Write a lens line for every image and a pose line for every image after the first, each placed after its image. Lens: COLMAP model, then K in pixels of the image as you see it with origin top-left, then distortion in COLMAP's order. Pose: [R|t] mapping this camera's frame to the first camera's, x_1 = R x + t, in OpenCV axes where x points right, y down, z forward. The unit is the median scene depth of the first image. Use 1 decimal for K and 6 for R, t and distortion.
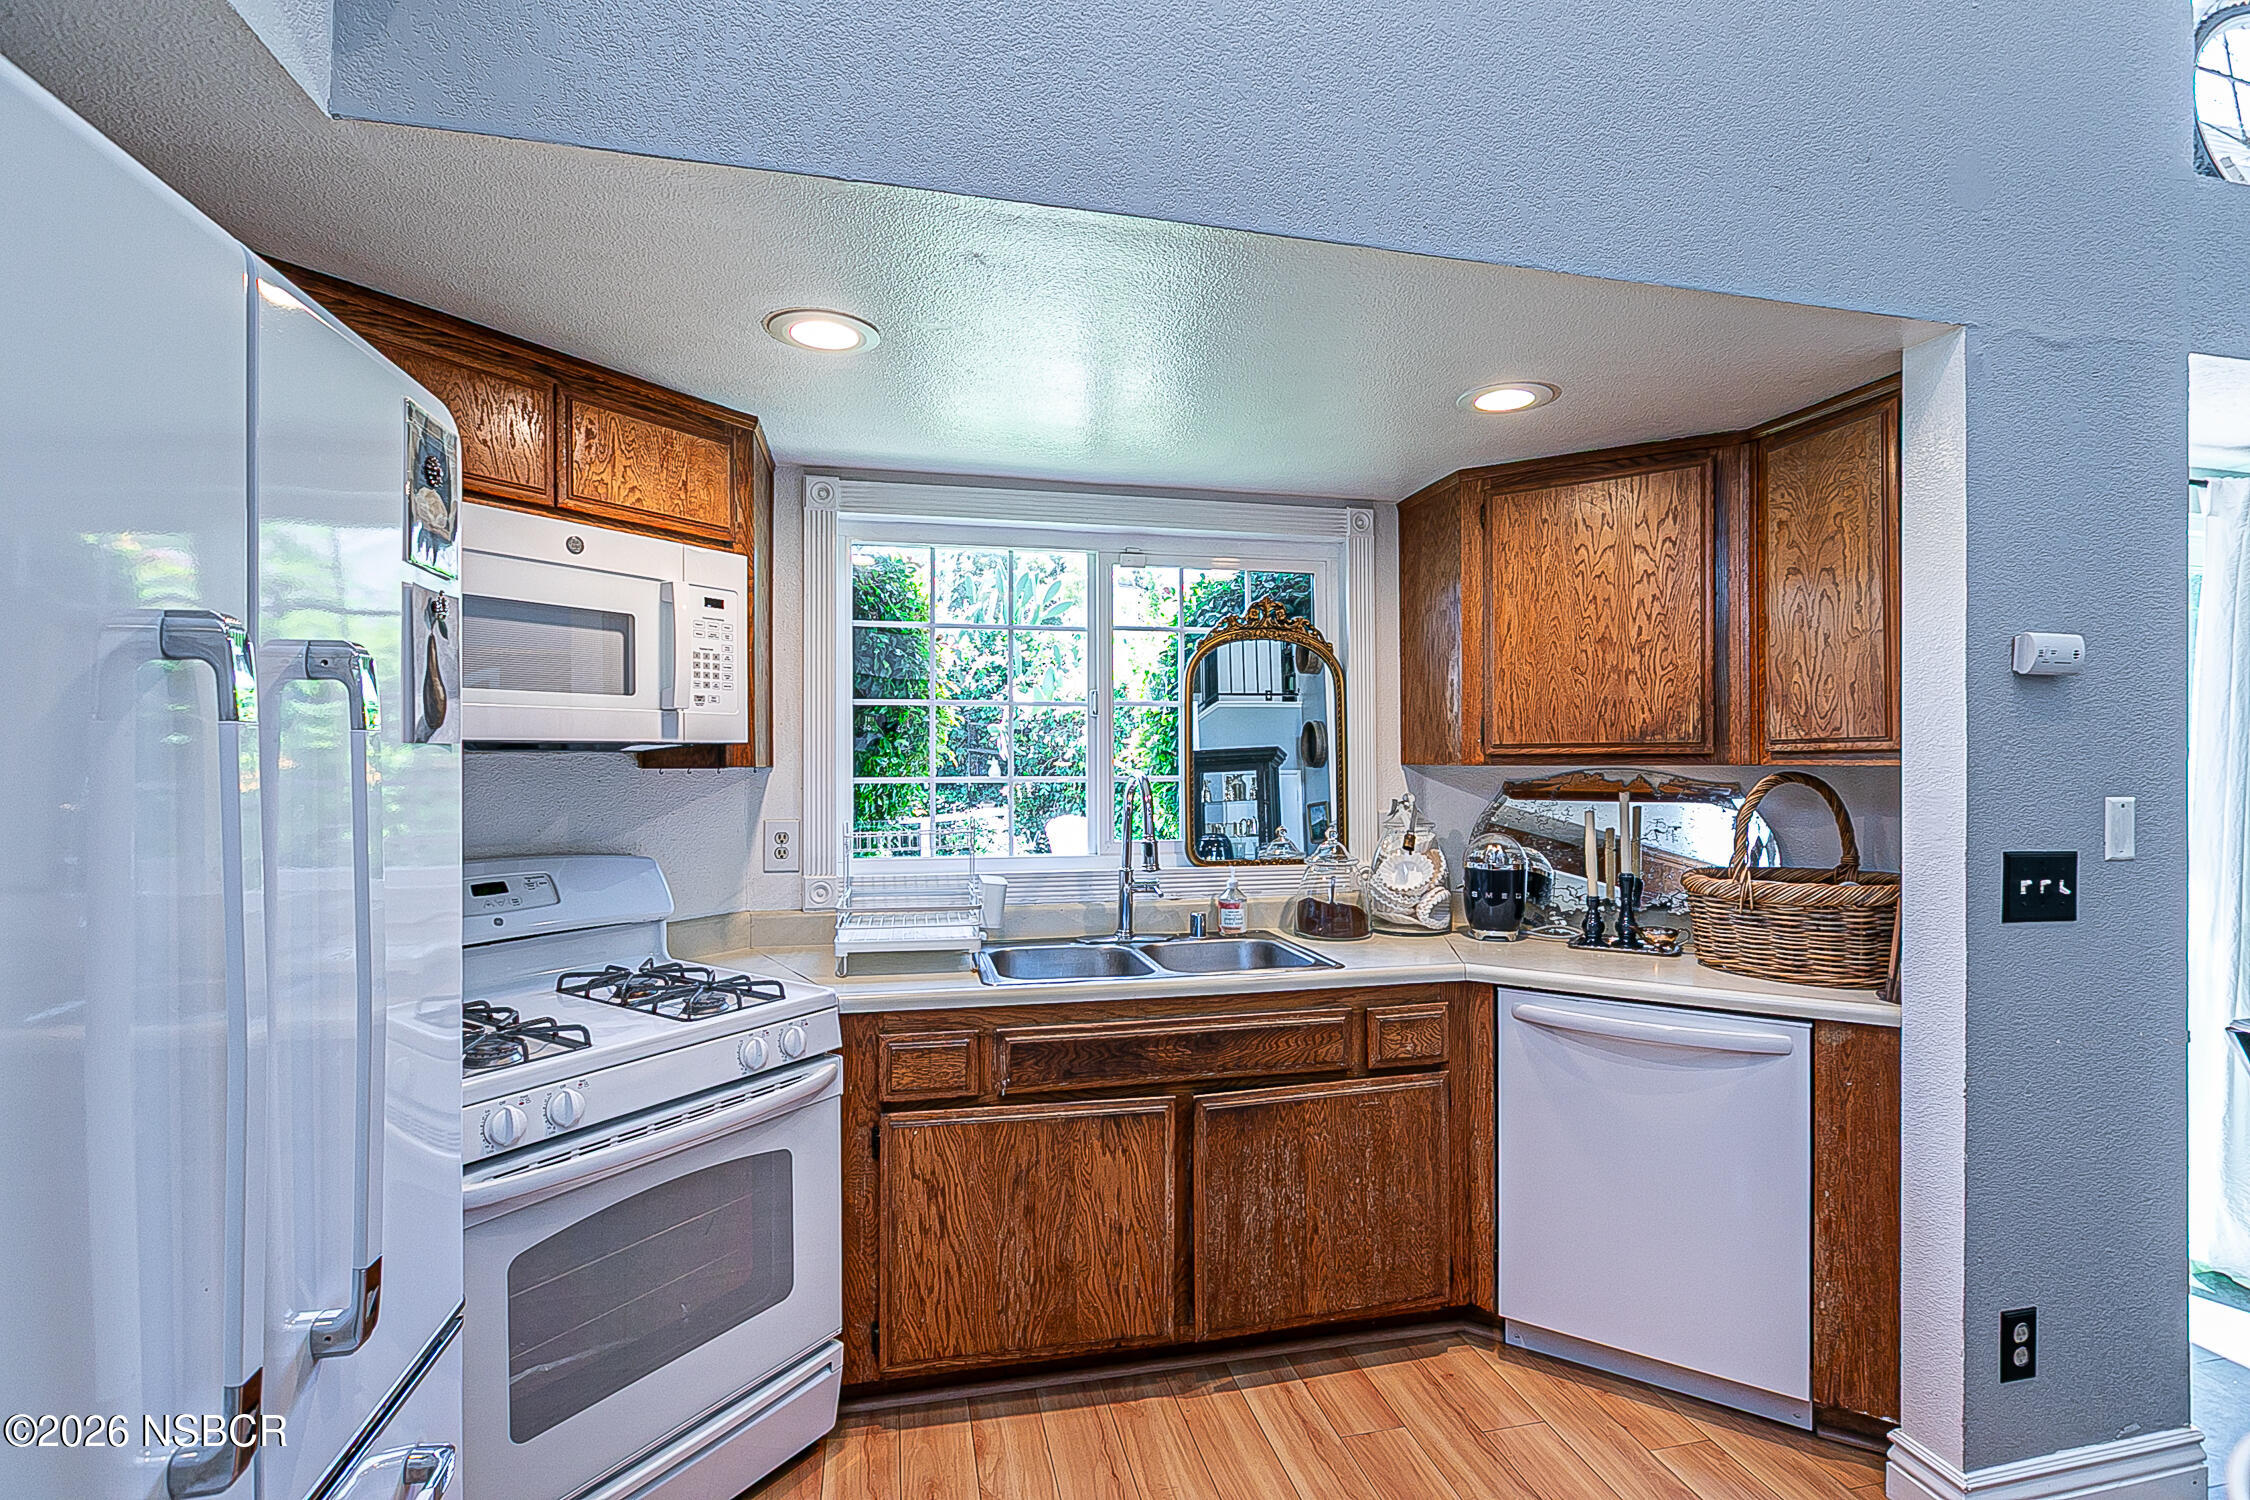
lens RADIAL K [[1043.3, 0, 1111.9], [0, 1043.3, 761.0], [0, 0, 1]] dist [-0.003961, -0.001620]
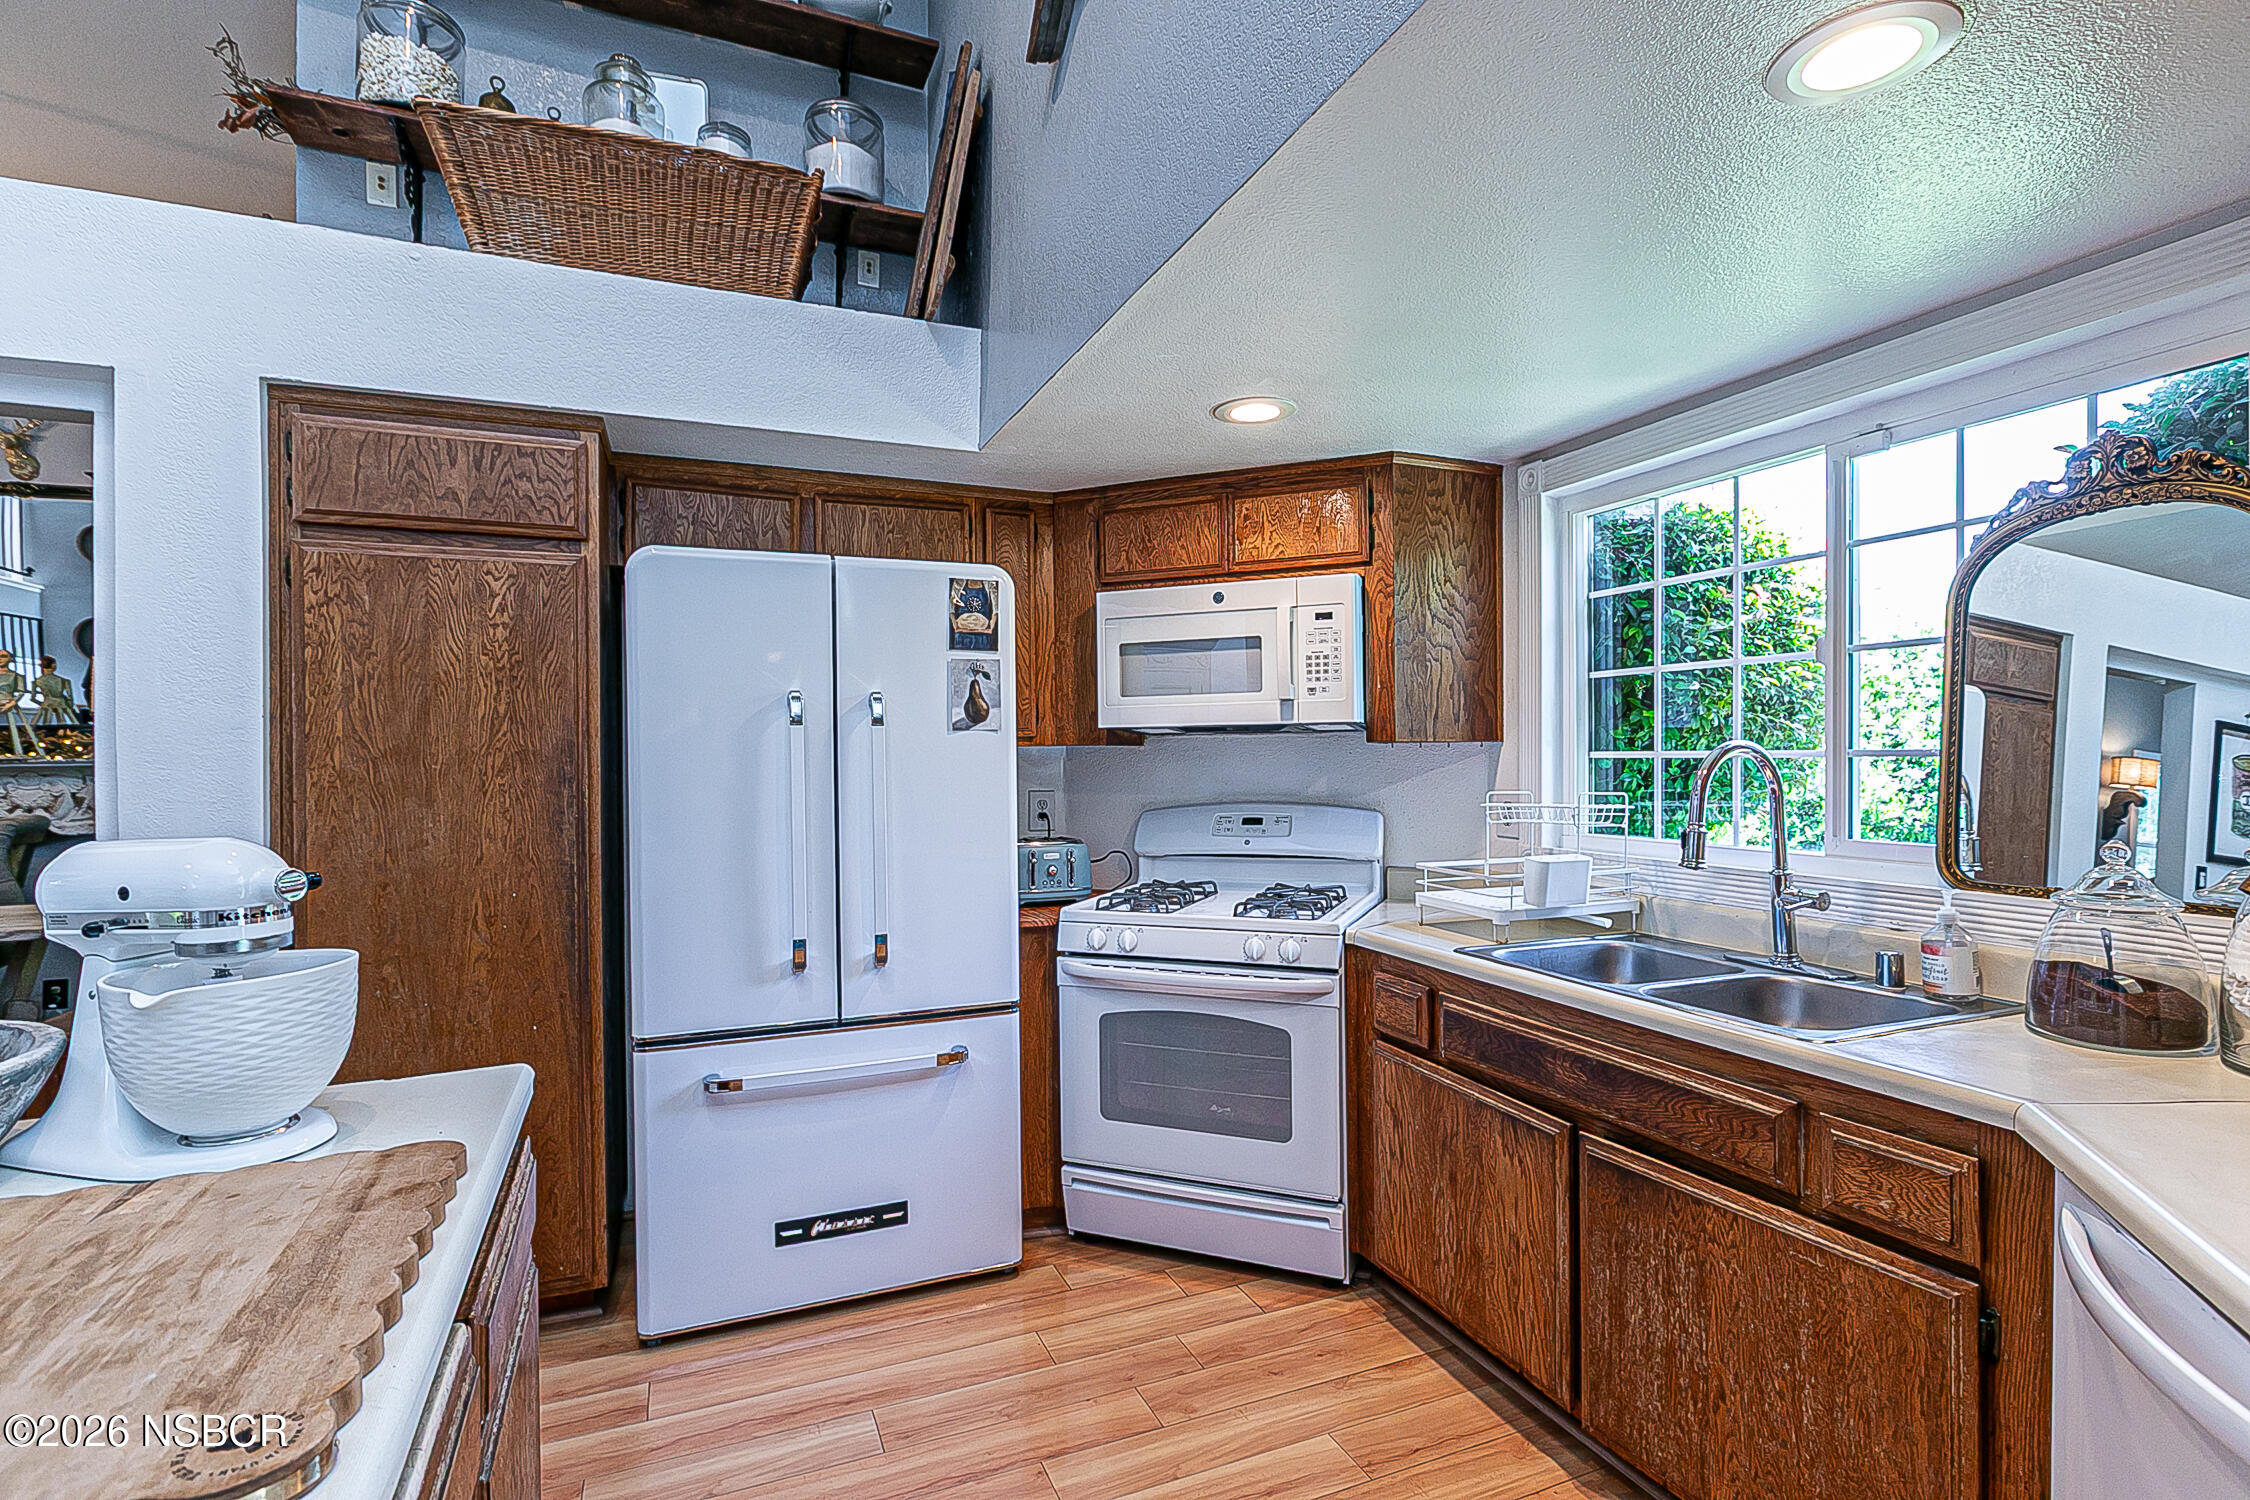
lens RADIAL K [[1043.3, 0, 1111.3], [0, 1043.3, 764.3], [0, 0, 1]] dist [-0.003961, -0.001620]
pose [[0.157948, 0.008201, -0.987413, 0.845880], [0.006664, 0.999934, 0.009371, 0.020336], [0.987425, -0.008060, 0.157882, 0.512164]]
